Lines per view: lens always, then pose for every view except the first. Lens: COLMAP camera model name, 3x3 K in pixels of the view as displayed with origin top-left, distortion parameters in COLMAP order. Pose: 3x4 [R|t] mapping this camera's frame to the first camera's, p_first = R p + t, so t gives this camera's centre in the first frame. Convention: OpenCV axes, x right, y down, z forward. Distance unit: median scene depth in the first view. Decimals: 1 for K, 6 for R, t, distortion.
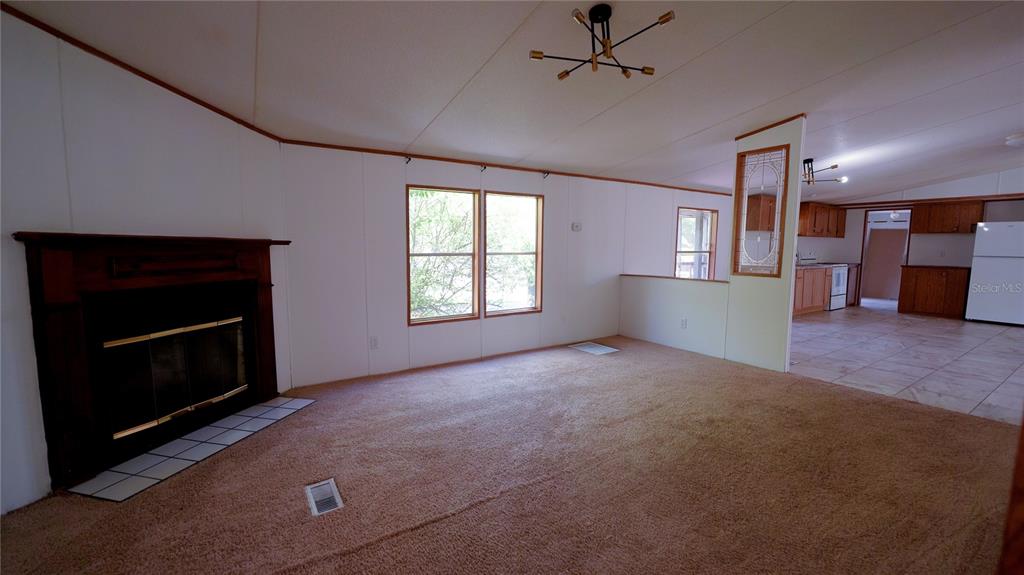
lens RADIAL K [[417.2, 0, 512.7], [0, 417.2, 288.9], [0, 0, 1]] dist [-0.031365, 0.003806]
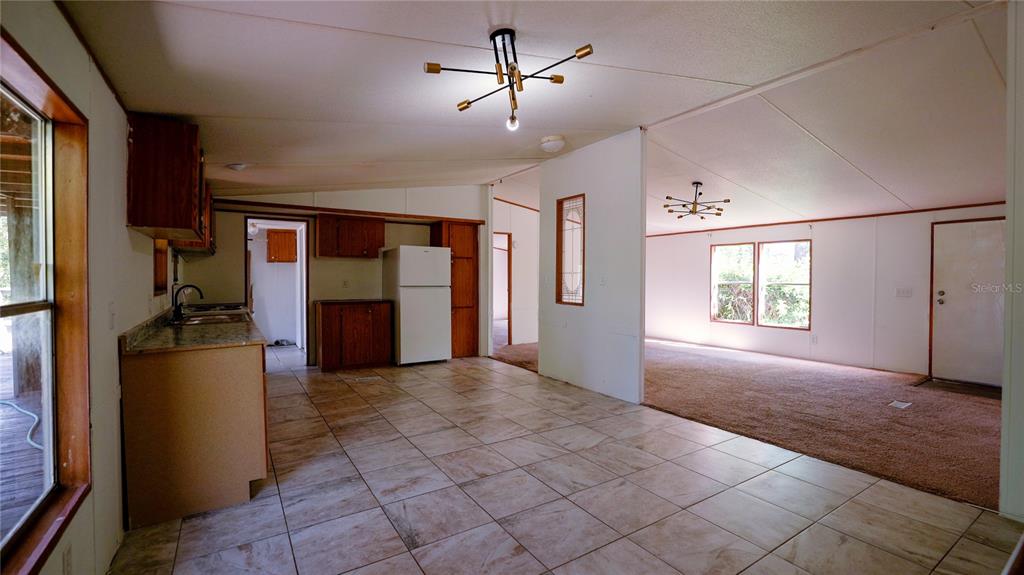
lens RADIAL K [[439.2, 0, 511.3], [0, 439.2, 286.0], [0, 0, 1]] dist [-0.022482, 0.000327]
pose [[-0.005542, -0.024531, 0.999684, 0.249484], [0.100984, 0.994575, 0.024965, -0.078258], [-0.994873, 0.101090, -0.003034, 0.747712]]
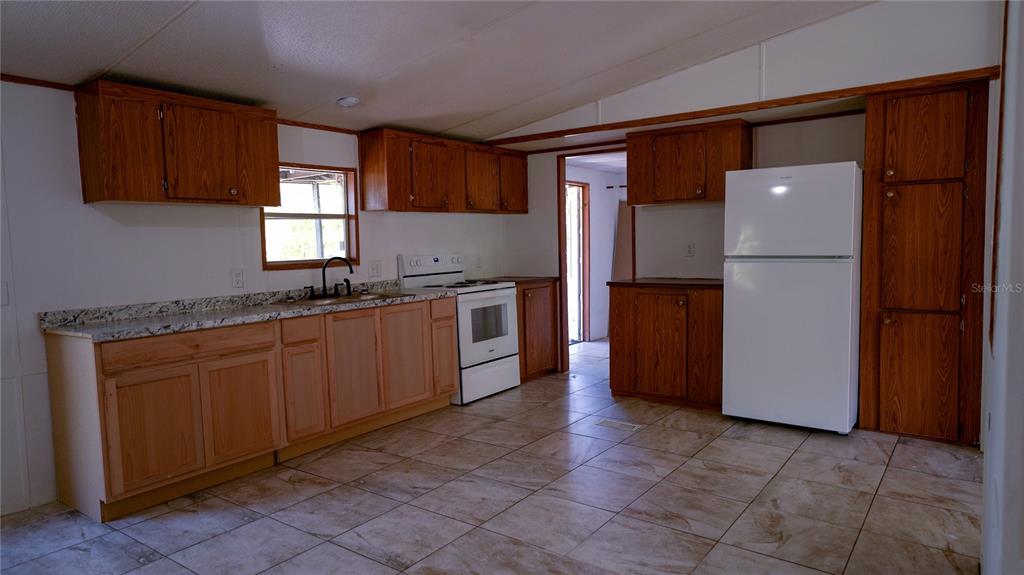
lens RADIAL K [[629.3, 0, 513.8], [0, 629.3, 284.8], [0, 0, 1]] dist [0.009918, 0.002301]
pose [[0.932481, -0.053914, 0.357173, 0.698228], [0.066546, 0.997514, -0.023163, -0.051118], [-0.355037, 0.045368, 0.933751, 0.476924]]
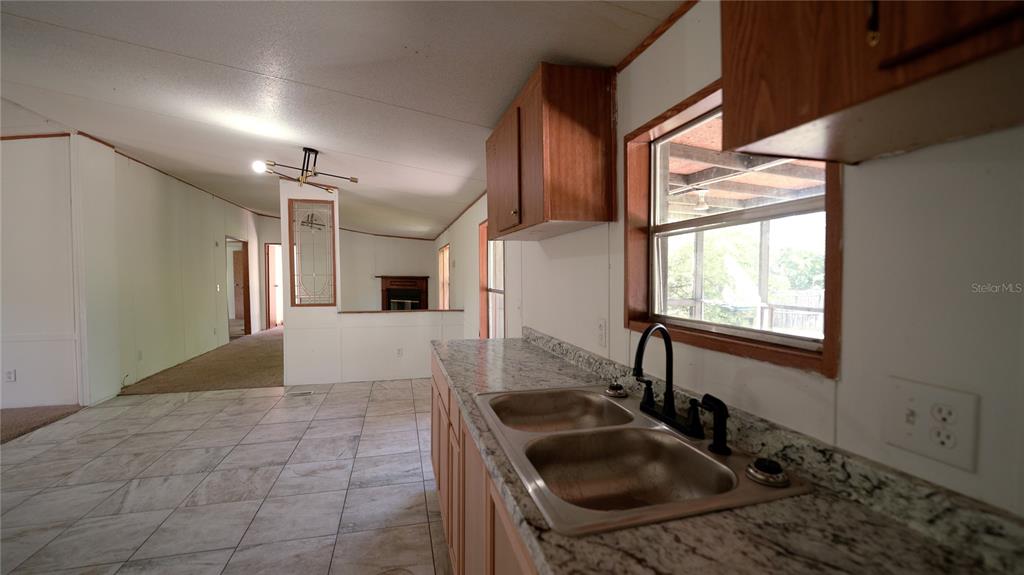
lens RADIAL K [[417.2, 0, 510.7], [0, 417.2, 288.1], [0, 0, 1]] dist [-0.031365, 0.003806]
pose [[-0.298053, 0.028130, -0.954135, 0.923294], [-0.096815, 0.993520, 0.059534, -0.122289], [0.949627, 0.110119, -0.293399, 1.114254]]
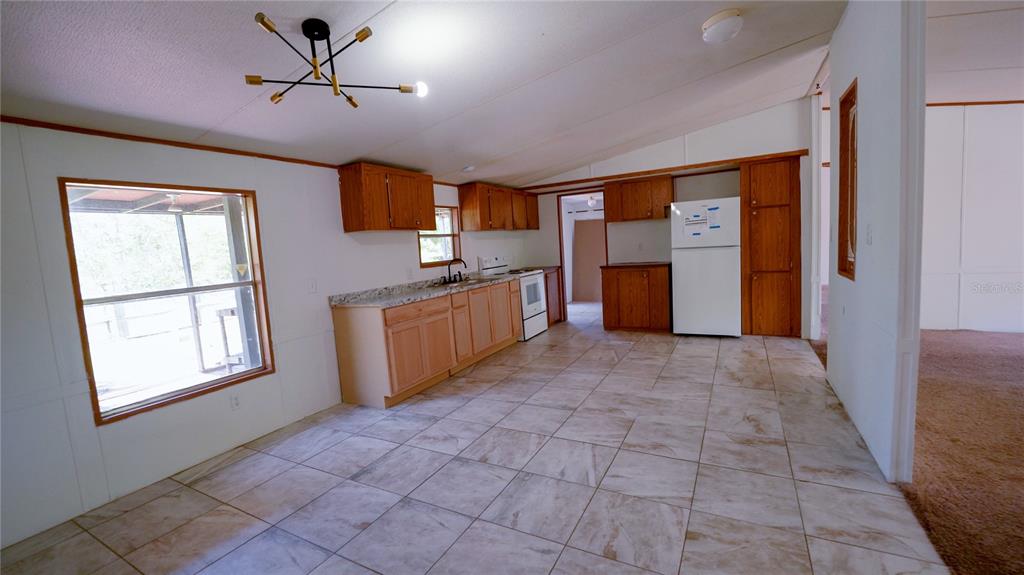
lens RADIAL K [[417.2, 0, 511.7], [0, 417.2, 282.4], [0, 0, 1]] dist [-0.031365, 0.003806]
pose [[0.872040, -0.107143, 0.477564, 0.497505], [0.120947, 0.992657, 0.001855, -0.054640], [-0.474256, 0.056143, 0.878595, 0.455447]]
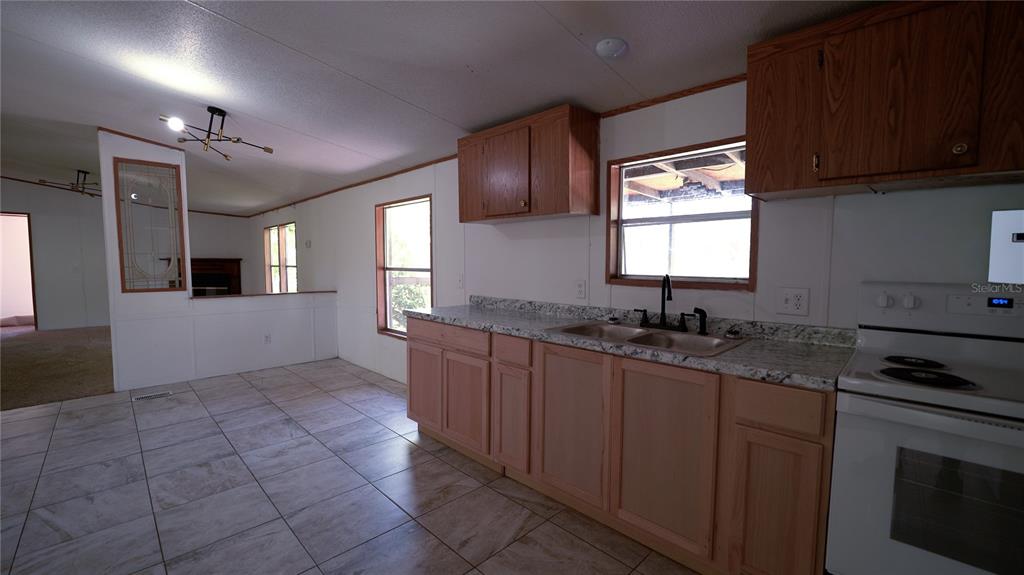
lens RADIAL K [[417.2, 0, 511.6], [0, 417.2, 286.8], [0, 0, 1]] dist [-0.031365, 0.003806]
pose [[0.217276, 0.059661, -0.974285, 1.017817], [-0.100536, 0.994190, 0.038460, -0.096555], [0.970919, 0.089594, 0.222012, 0.953280]]
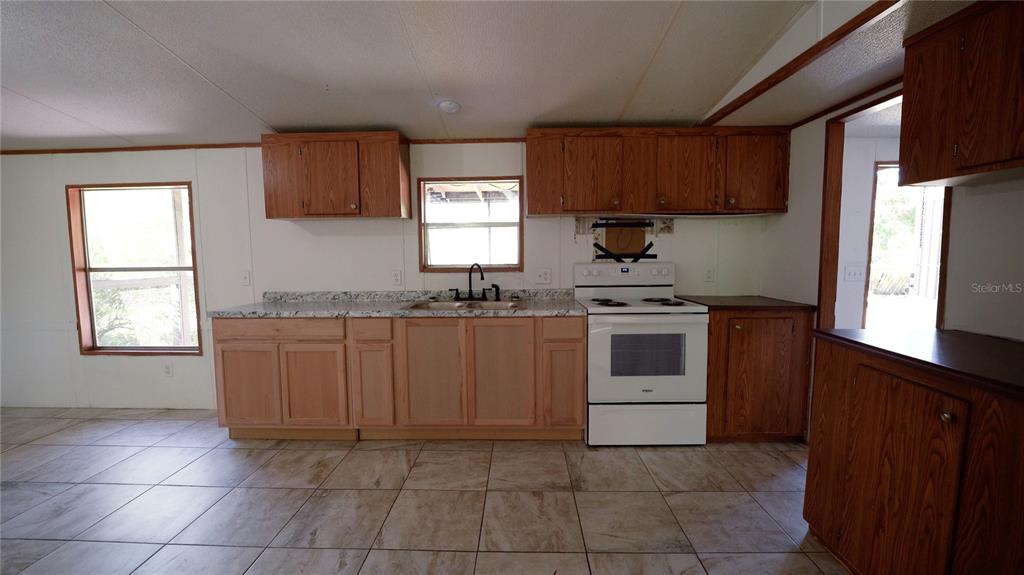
lens RADIAL K [[417.2, 0, 510.2], [0, 417.2, 285.2], [0, 0, 1]] dist [-0.031365, 0.003806]
pose [[0.831640, 0.032863, -0.554342, 1.028725], [-0.044352, 0.998989, -0.007314, -0.080394], [0.553541, 0.030669, 0.832257, 0.782905]]
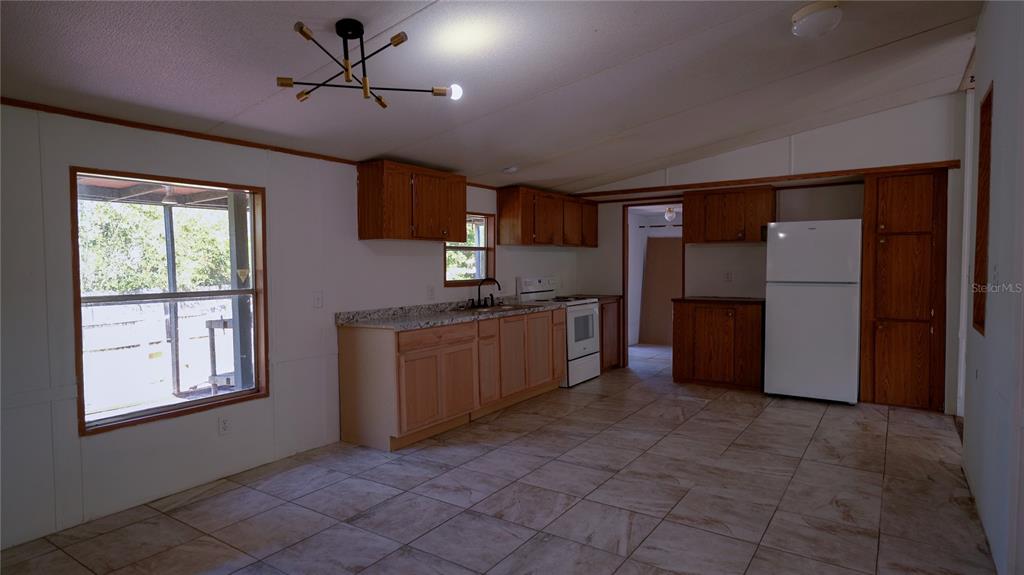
lens RADIAL K [[562.0, 0, 510.8], [0, 562.0, 285.5], [0, 0, 1]] dist [-0.003693, 0.001767]
pose [[0.920418, -0.029329, 0.389834, 0.483343], [0.055177, 0.996946, -0.055271, -0.050023], [-0.387022, 0.072383, 0.919225, 0.395994]]
